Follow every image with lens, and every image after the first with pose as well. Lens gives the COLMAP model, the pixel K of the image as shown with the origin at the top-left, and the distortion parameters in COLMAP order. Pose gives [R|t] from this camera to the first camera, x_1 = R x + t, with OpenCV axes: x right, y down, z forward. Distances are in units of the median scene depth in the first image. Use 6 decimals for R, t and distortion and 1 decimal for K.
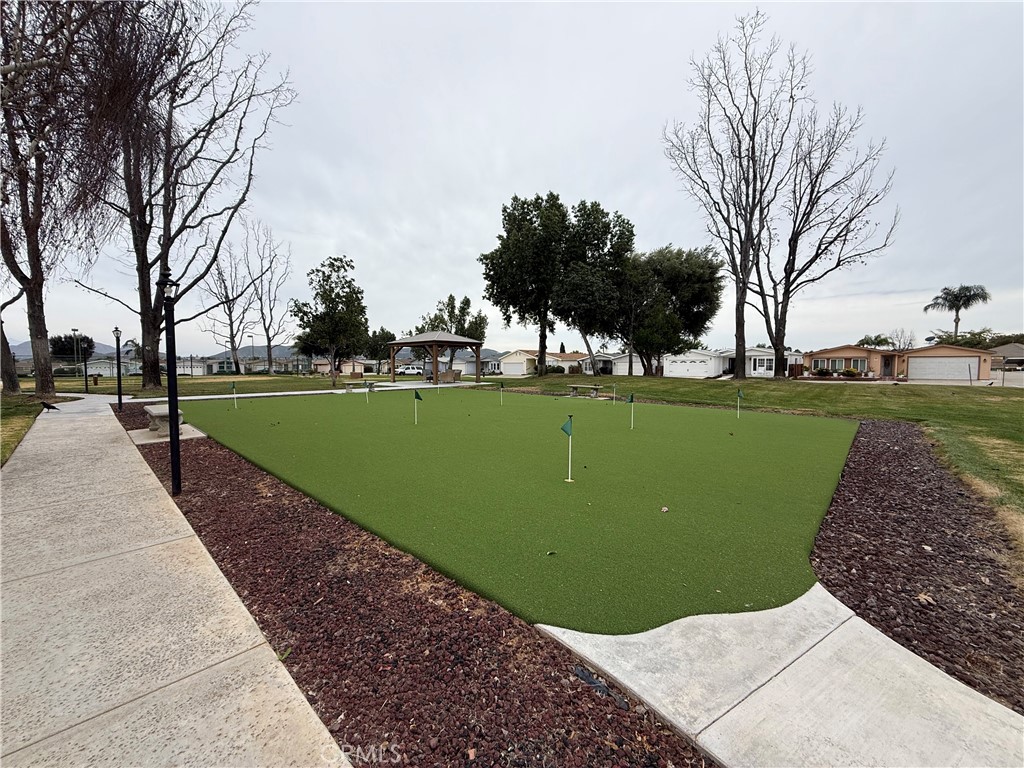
lens RADIAL K [[406.0, 0, 511.6], [0, 406.0, 383.1], [0, 0, 1]] dist [-0.000355, -0.000020]
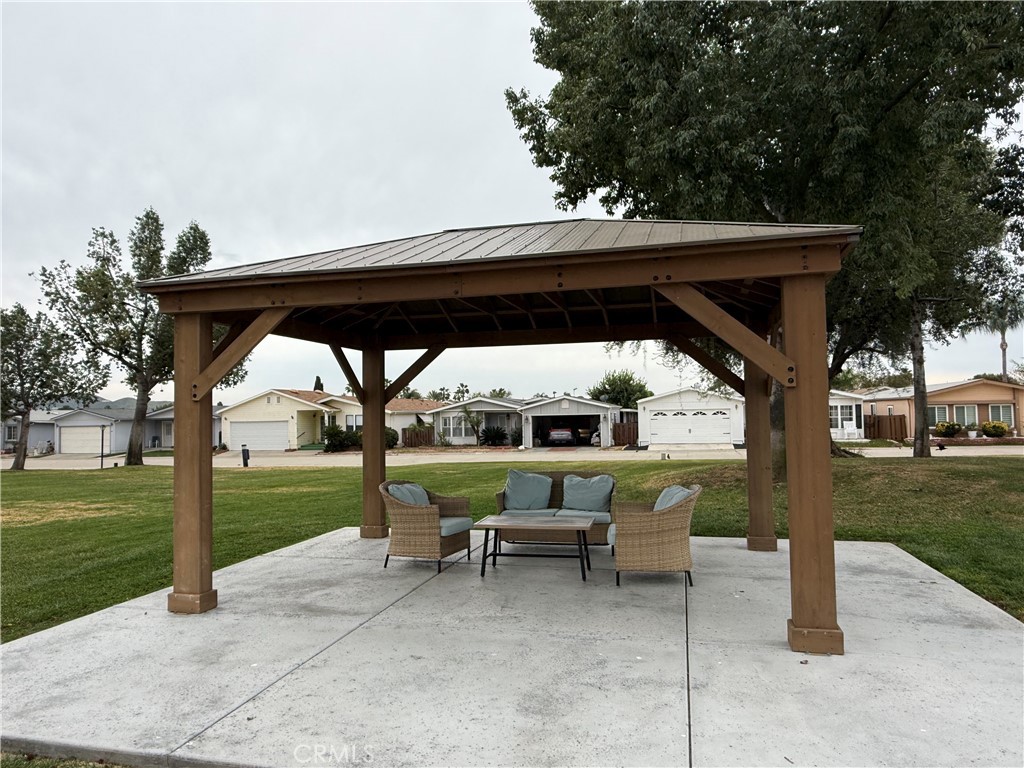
lens RADIAL K [[714.8, 0, 512.2], [0, 714.8, 382.4], [0, 0, 1]] dist [-0.003808, -0.000702]
pose [[0.870466, 0.010090, 0.492124, -0.175313], [0.039519, 0.995130, -0.090305, -0.022535], [-0.490639, 0.098056, 0.865828, 0.387833]]
